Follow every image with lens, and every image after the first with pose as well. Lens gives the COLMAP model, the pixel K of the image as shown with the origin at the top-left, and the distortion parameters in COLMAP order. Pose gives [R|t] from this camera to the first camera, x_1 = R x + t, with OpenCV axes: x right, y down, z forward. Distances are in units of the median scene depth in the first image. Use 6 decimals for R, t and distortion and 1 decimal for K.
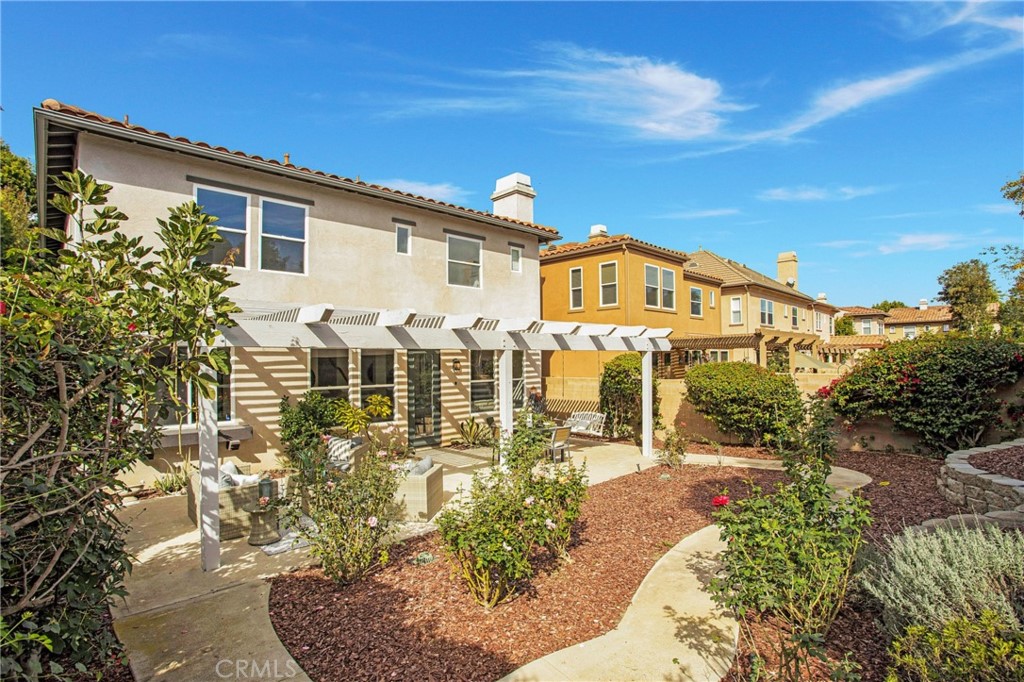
lens RADIAL K [[504.8, 0, 507.6], [0, 504.8, 356.6], [0, 0, 1]] dist [-0.050763, 0.011019]
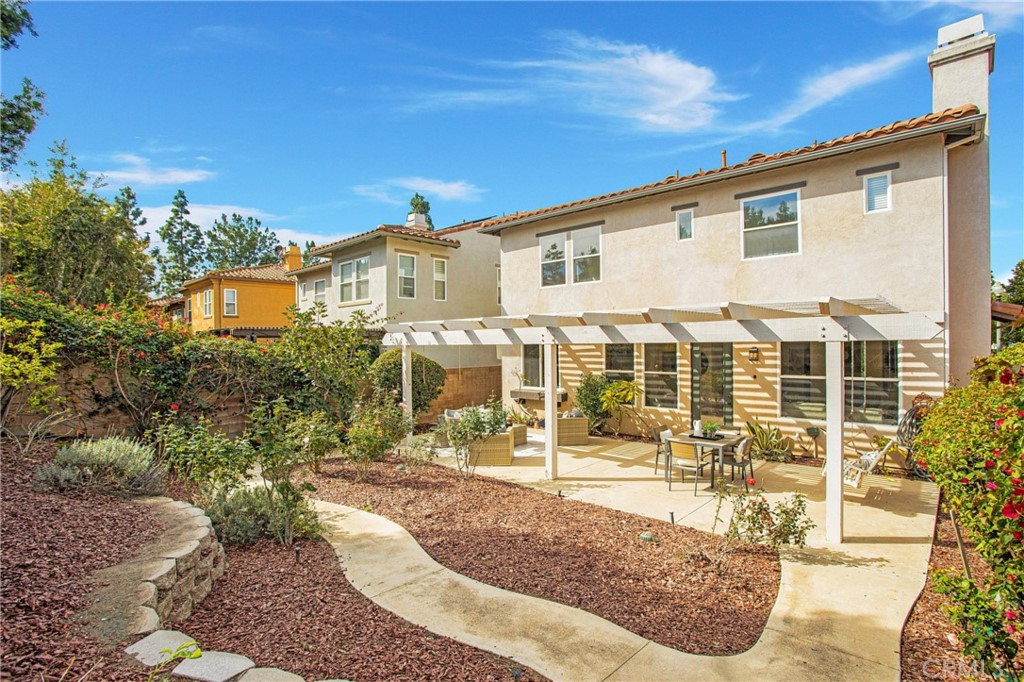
lens RADIAL K [[504.8, 0, 517.1], [0, 504.8, 346.1], [0, 0, 1]] dist [-0.050763, 0.011019]
pose [[0.073410, 0.013681, -0.997208, 0.728961], [0.017149, 0.999741, 0.014979, -0.017901], [0.997154, -0.018201, 0.073156, 0.593435]]
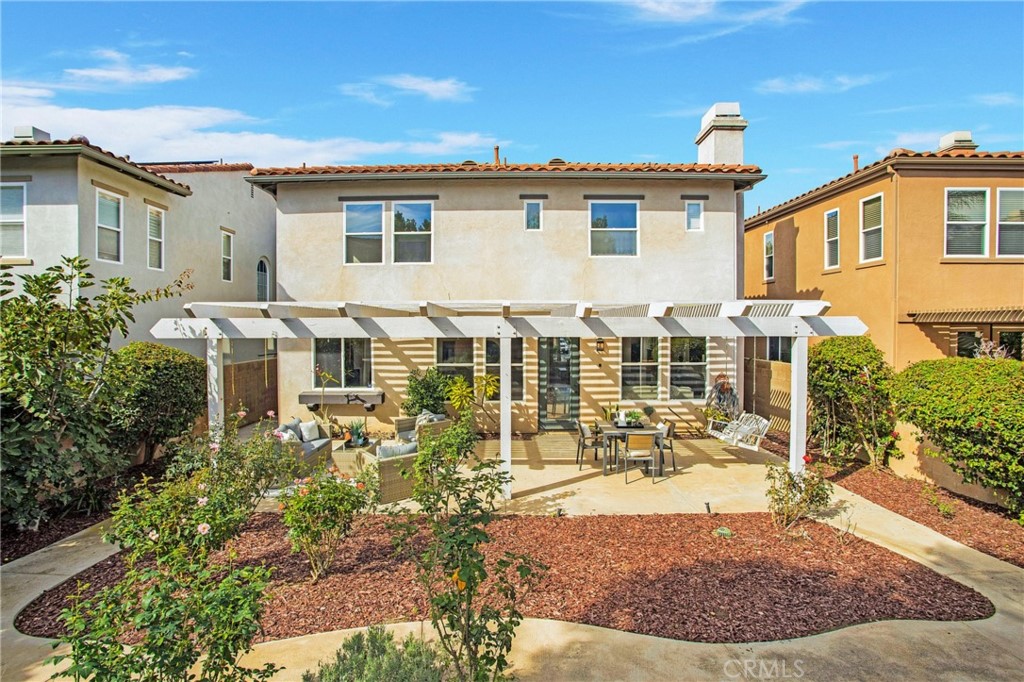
lens RADIAL K [[504.8, 0, 506.7], [0, 504.8, 337.1], [0, 0, 1]] dist [-0.050763, 0.011019]
pose [[0.728678, 0.017458, -0.684634, 0.416848], [0.002430, 0.999603, 0.028075, -0.025744], [0.684853, -0.022122, 0.728346, 0.251298]]
